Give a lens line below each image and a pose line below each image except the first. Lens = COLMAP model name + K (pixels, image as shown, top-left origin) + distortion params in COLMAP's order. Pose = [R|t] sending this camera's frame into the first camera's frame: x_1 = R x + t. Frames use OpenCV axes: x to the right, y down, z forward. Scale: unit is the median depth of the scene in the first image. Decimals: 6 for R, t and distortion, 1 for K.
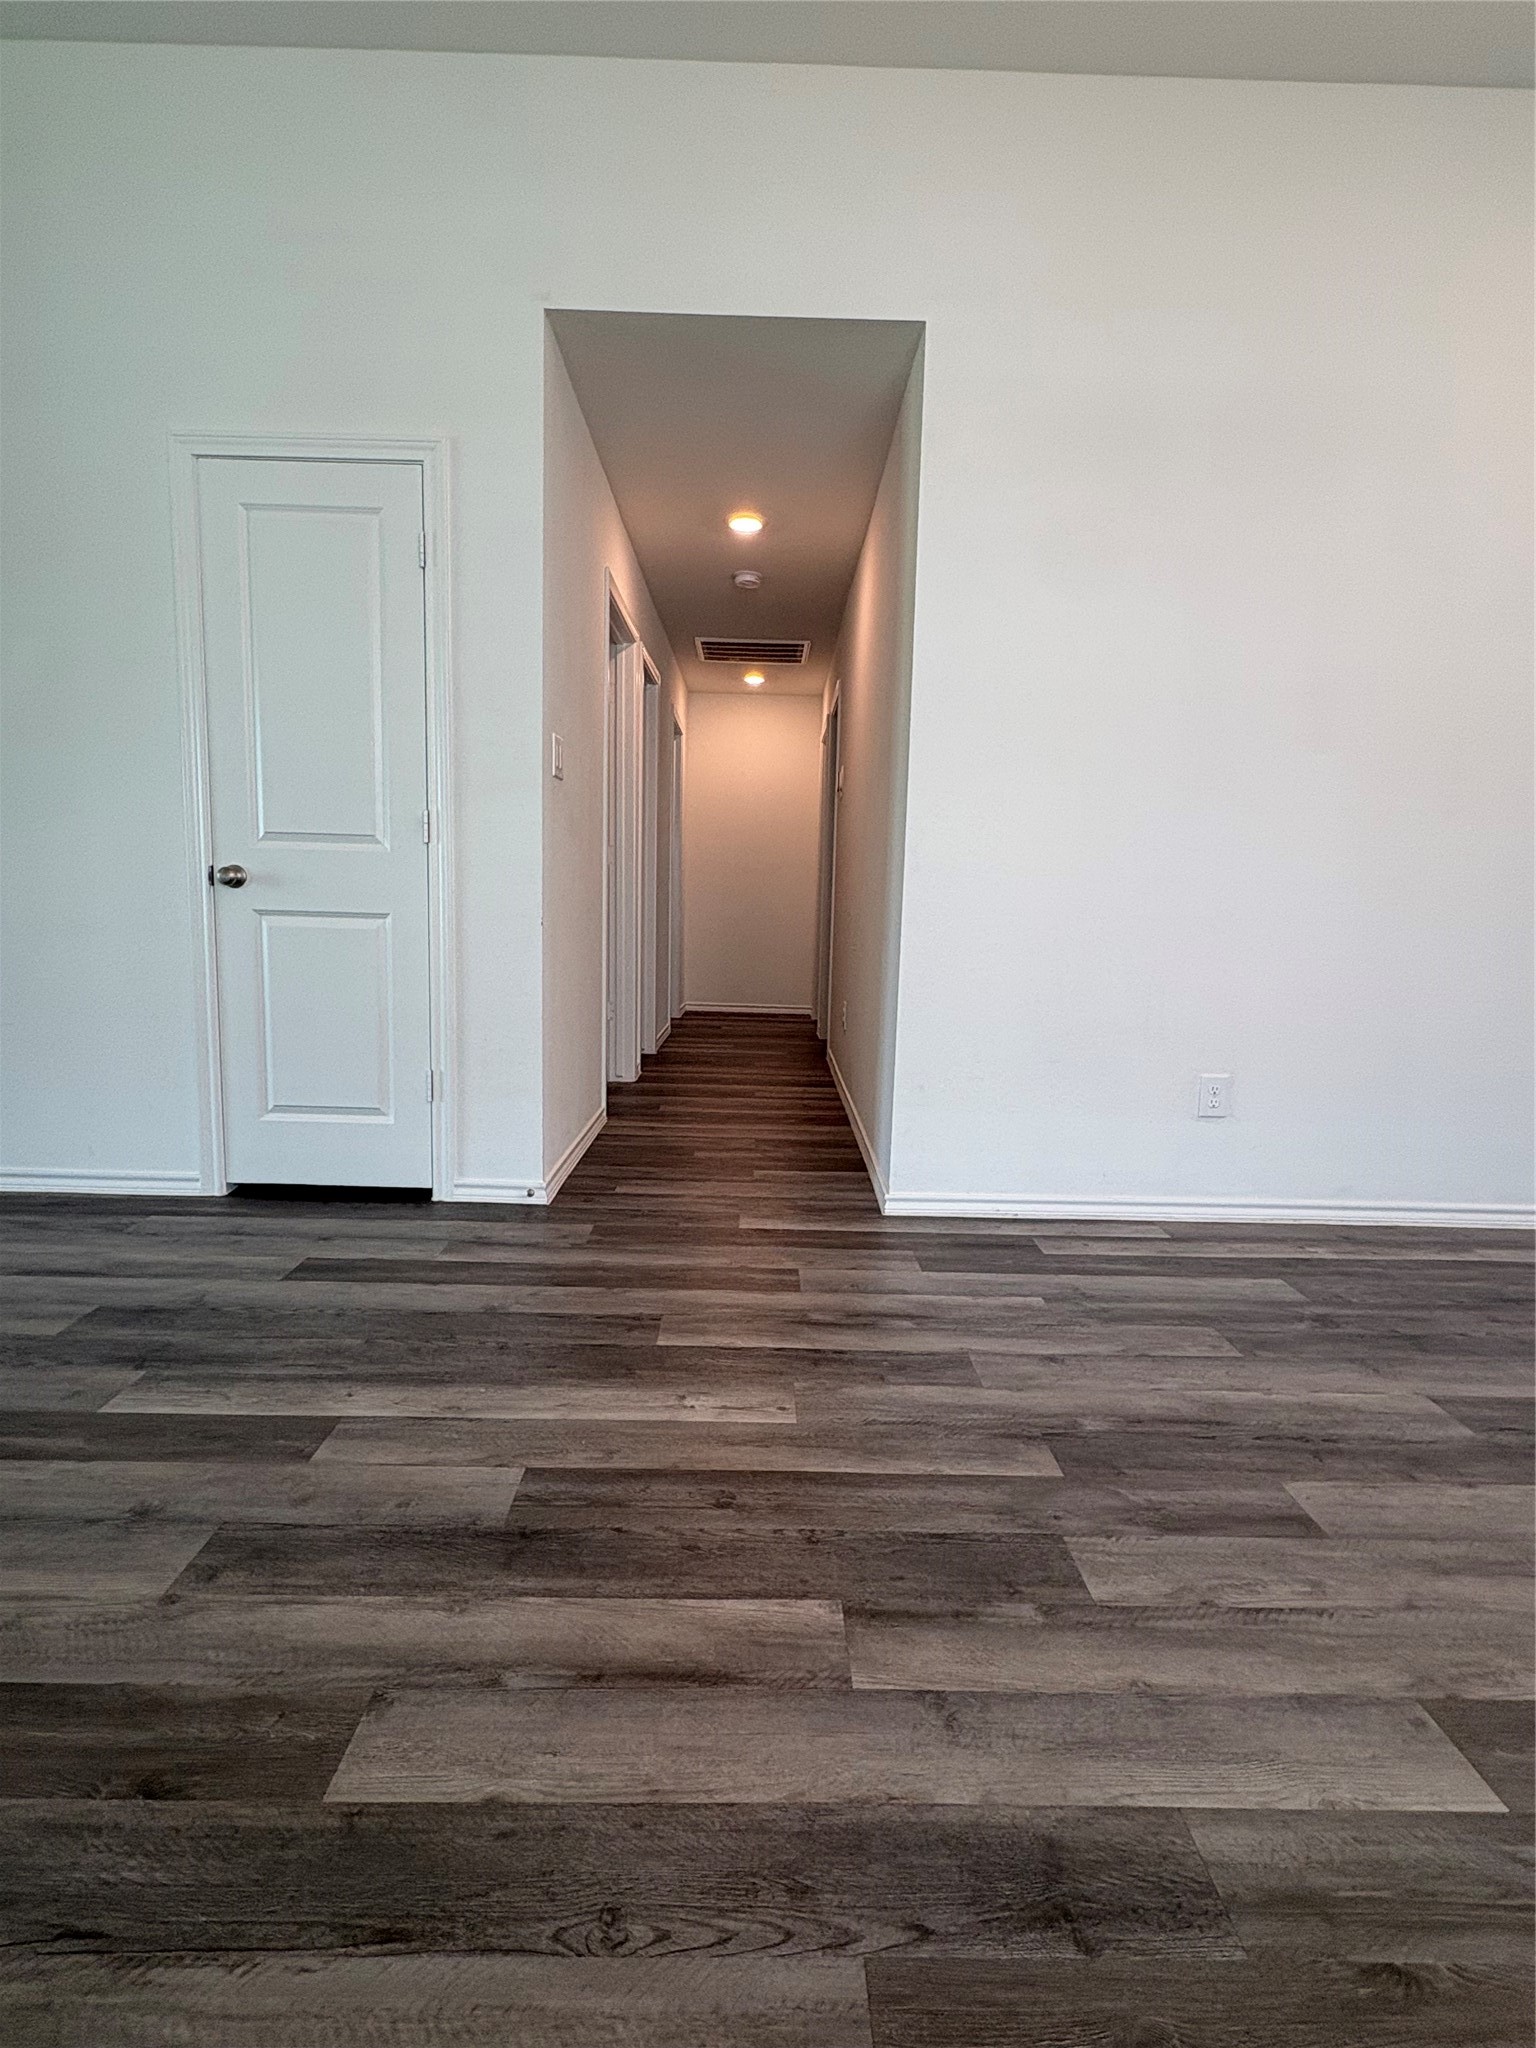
lens RADIAL K [[1023.5, 0, 769.2], [0, 1023.5, 1030.4], [0, 0, 1]] dist [-0.000085, 0.000923]
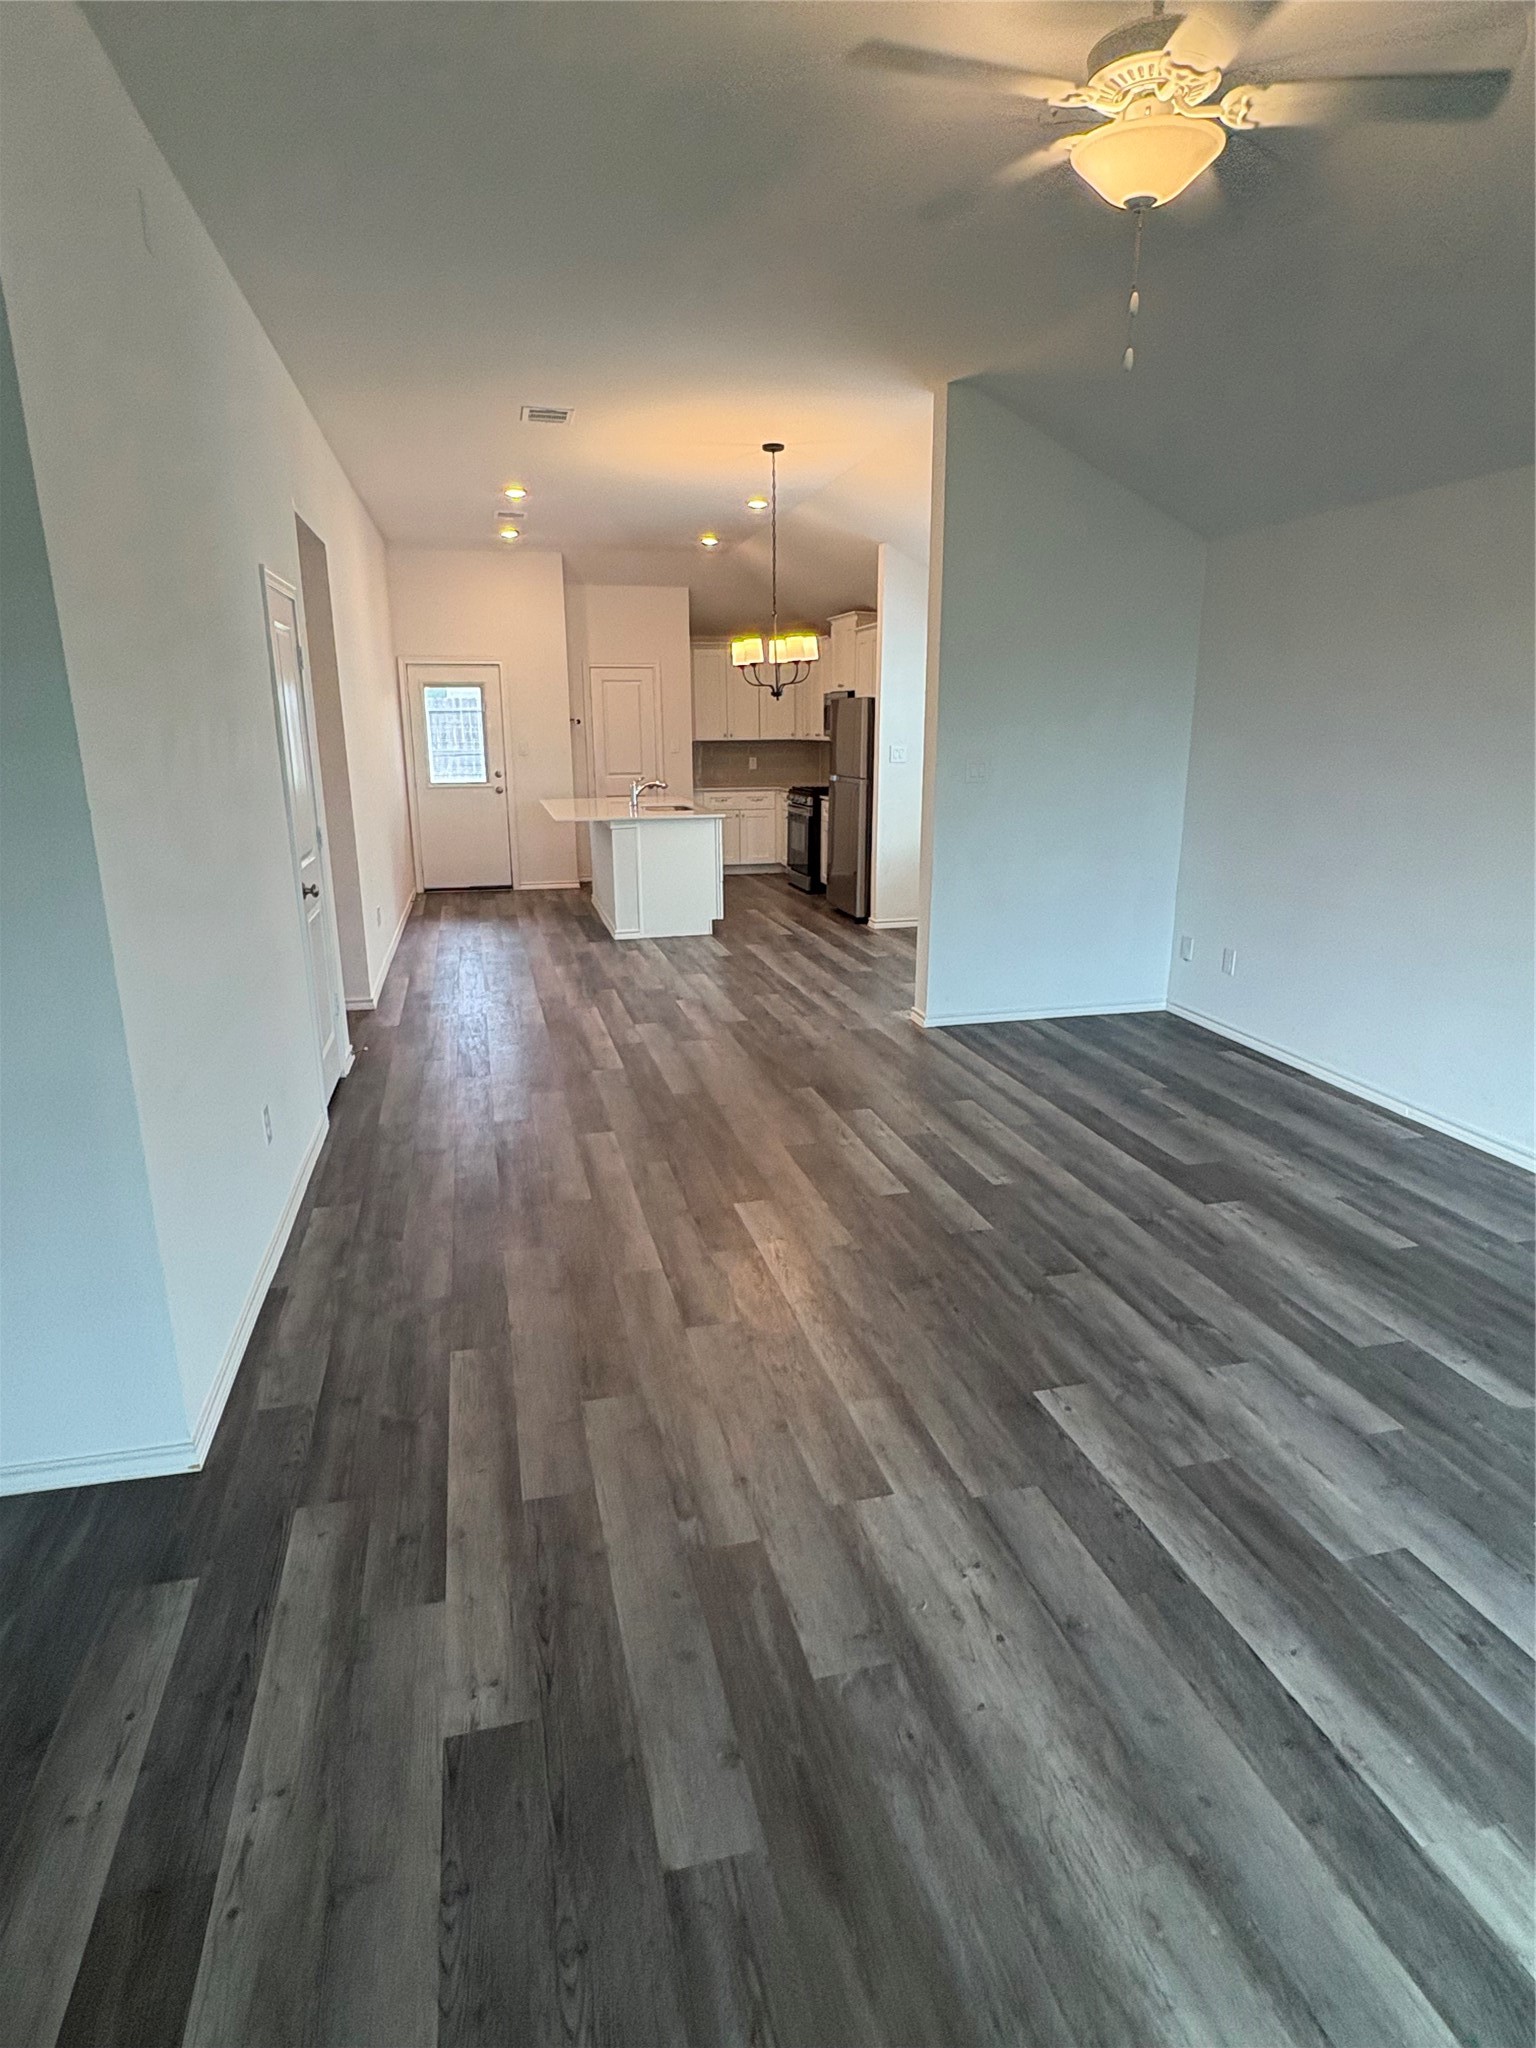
lens RADIAL K [[1154.0, 0, 771.6], [0, 1154.0, 1022.3], [0, 0, 1]] dist [0.000169, 0.001914]
pose [[-0.233287, -0.273837, 0.933054, -3.772923], [0.122636, 0.943583, 0.307589, -0.668813], [-0.964644, 0.186183, -0.186543, 1.238573]]
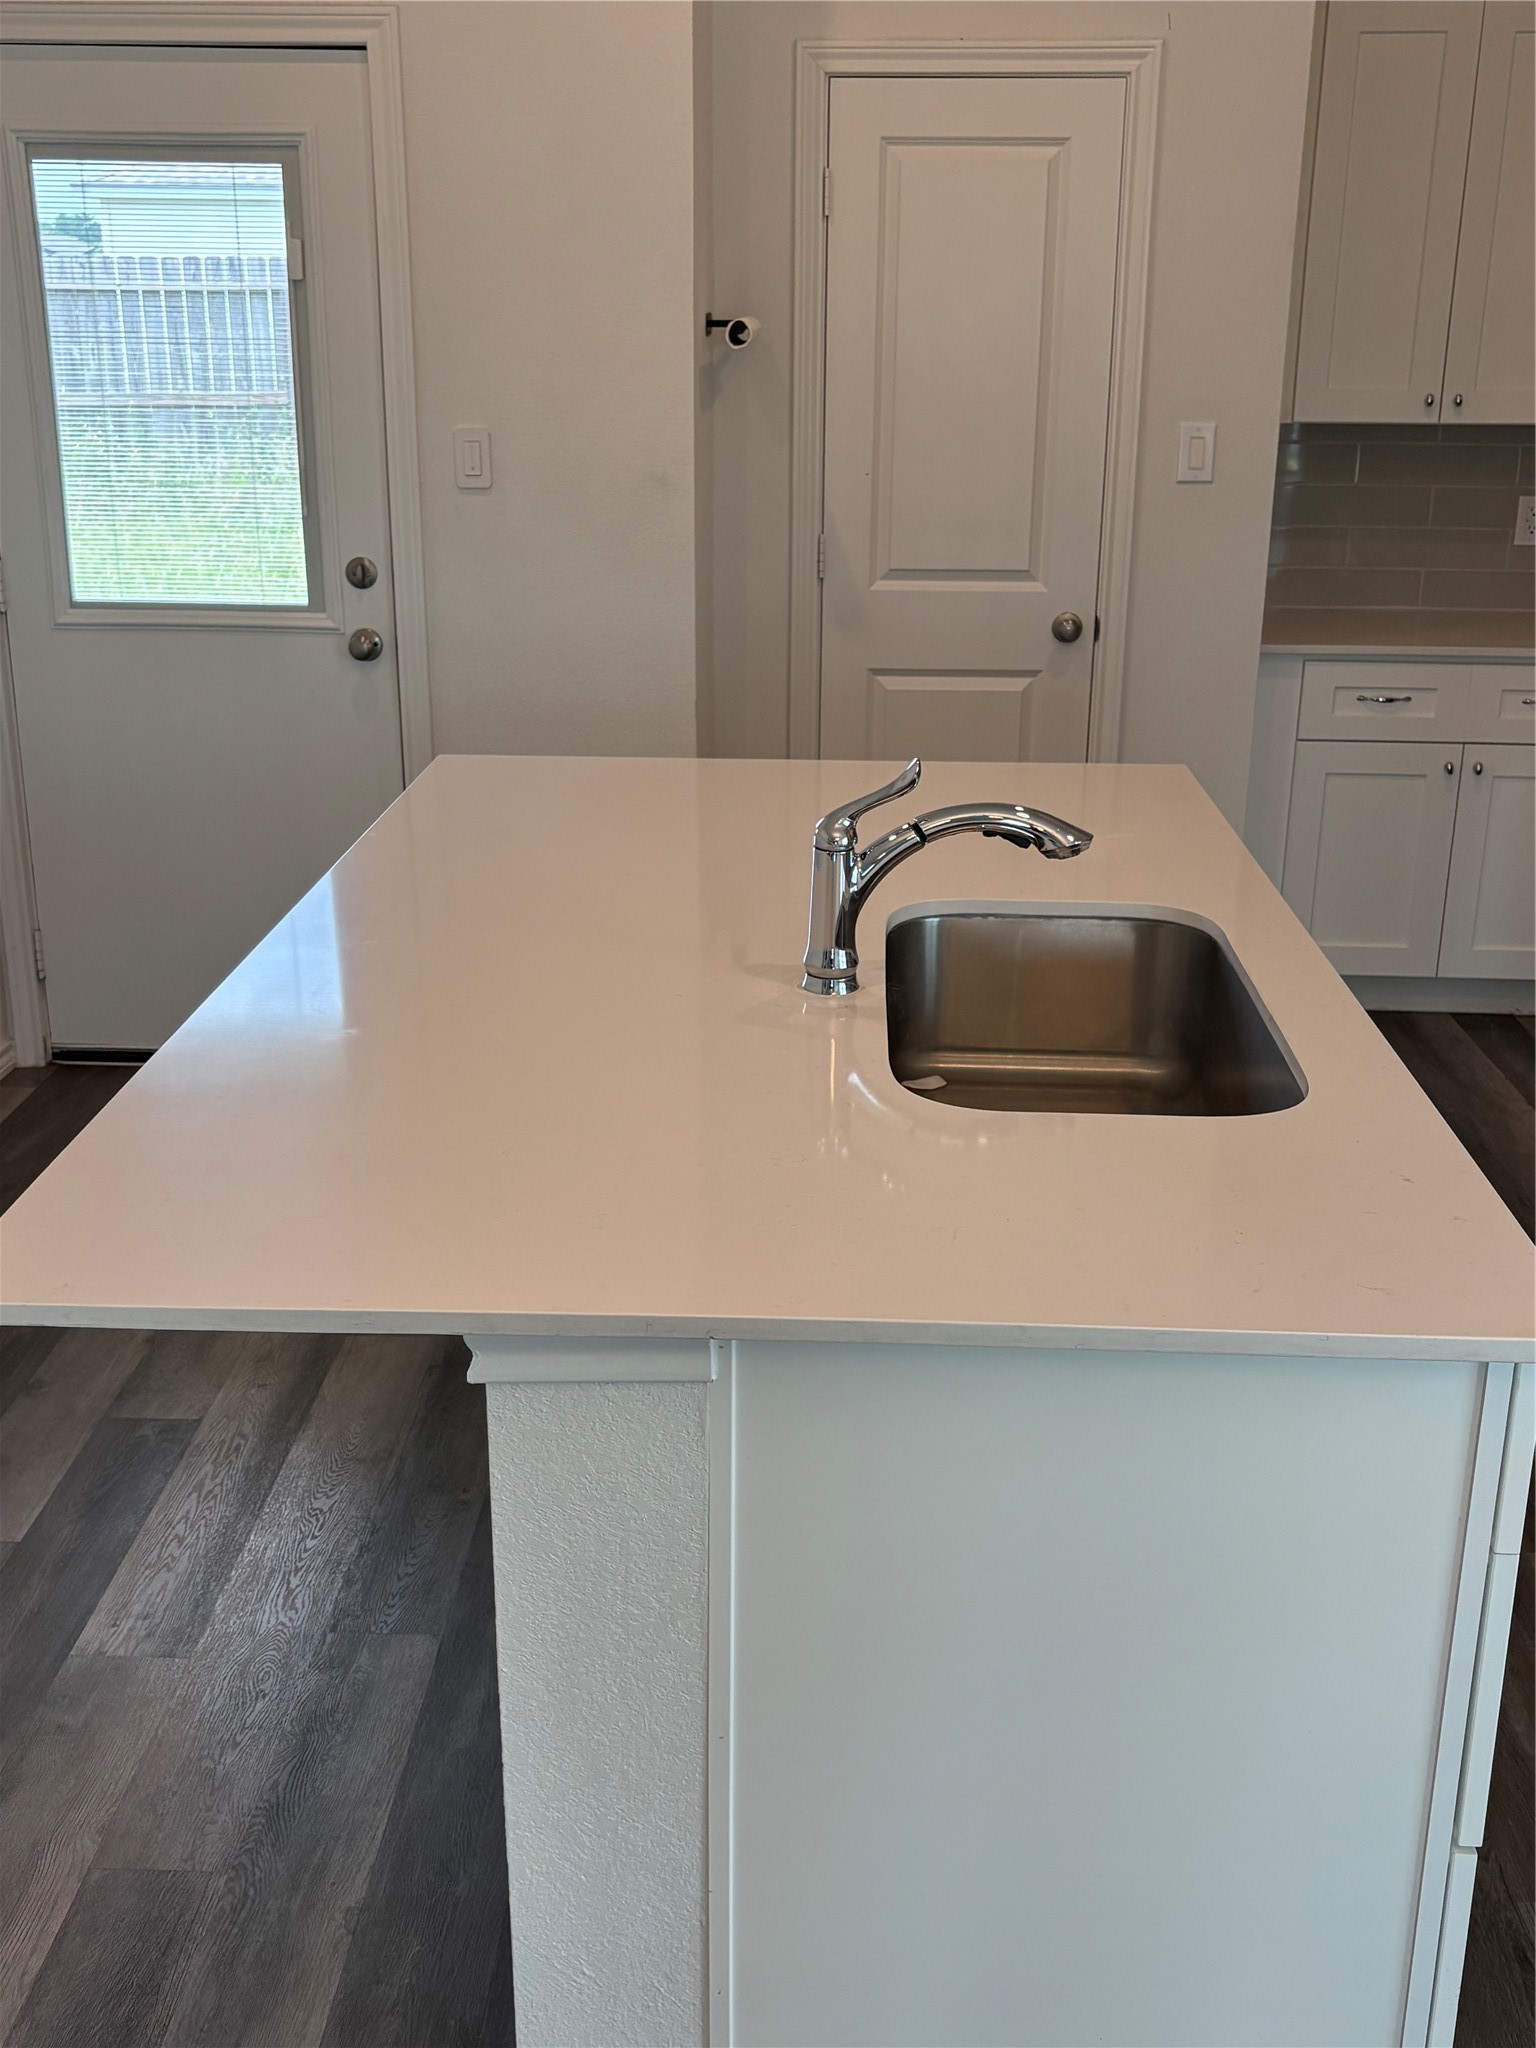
lens RADIAL K [[2065.4, 0, 767.4], [0, 2065.4, 991.7], [0, 0, 1]] dist [0.036952, 0.000000]
pose [[0.050629, -0.338776, 0.939504, 0.436628], [0.122226, 0.935741, 0.330832, -0.480381], [-0.991210, 0.098082, 0.088783, 0.583334]]
